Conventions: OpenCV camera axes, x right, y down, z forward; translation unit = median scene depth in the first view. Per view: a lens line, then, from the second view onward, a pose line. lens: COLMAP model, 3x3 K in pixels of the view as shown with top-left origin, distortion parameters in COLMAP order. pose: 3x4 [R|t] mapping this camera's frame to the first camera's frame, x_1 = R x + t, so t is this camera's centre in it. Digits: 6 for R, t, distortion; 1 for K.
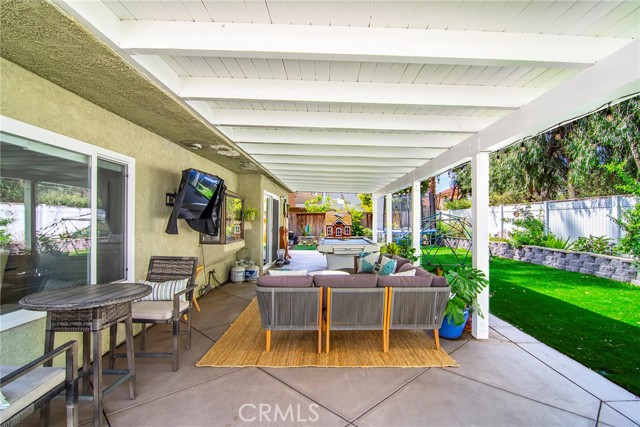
lens RADIAL K [[296.5, 0, 332.3], [0, 296.5, 214.0], [0, 0, 1]] dist [0.000033, -0.000147]
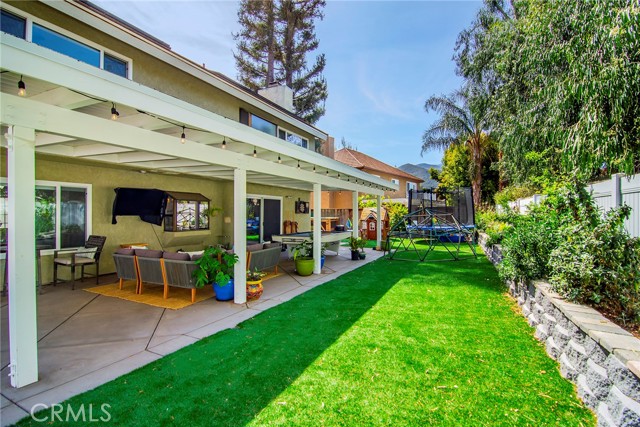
lens RADIAL K [[296.5, 0, 332.3], [0, 296.5, 214.0], [0, 0, 1]] dist [0.000033, -0.000147]
pose [[0.895442, 0.000774, -0.445177, 0.668630], [0.007544, 0.999829, 0.016913, -0.006792], [0.445114, -0.018503, 0.895283, -0.012294]]
